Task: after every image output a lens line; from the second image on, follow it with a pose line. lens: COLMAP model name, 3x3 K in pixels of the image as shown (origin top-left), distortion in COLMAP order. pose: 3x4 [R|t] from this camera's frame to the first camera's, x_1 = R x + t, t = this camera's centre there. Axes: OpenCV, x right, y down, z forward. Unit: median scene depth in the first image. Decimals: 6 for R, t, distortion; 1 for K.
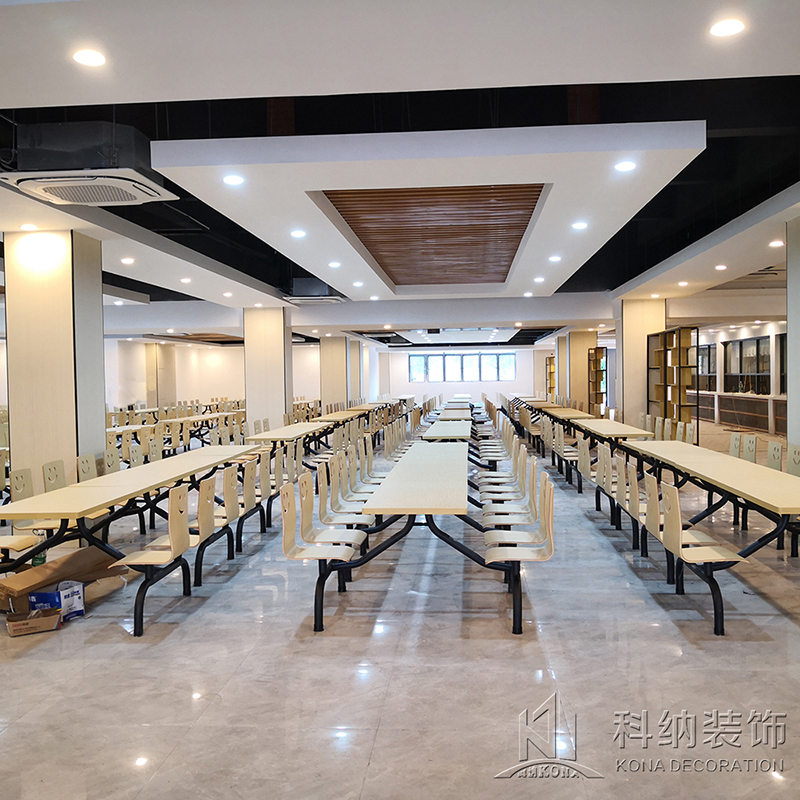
lens RADIAL K [[874.3, 0, 400.0], [0, 874.3, 400.0], [0, 0, 1]] dist [0.063089, -0.219589]
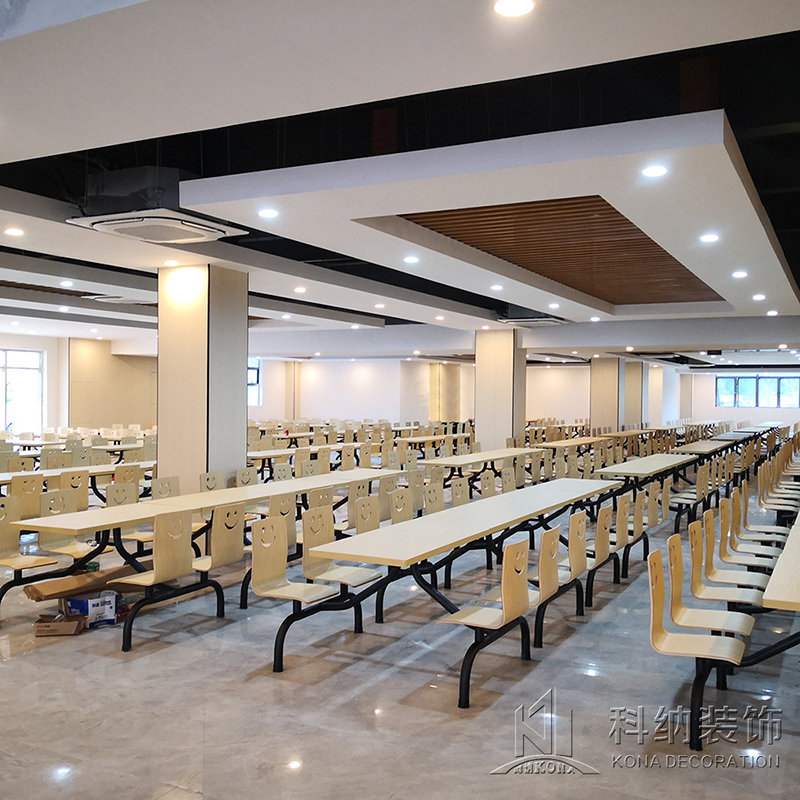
lens RADIAL K [[874.3, 0, 400.0], [0, 874.3, 400.0], [0, 0, 1]] dist [0.063089, -0.219589]
pose [[0.920027, 0.024889, -0.391064, 0.351282], [-0.032509, 0.999389, -0.012874, -0.025550], [0.390504, 0.024558, 0.920274, 0.129160]]
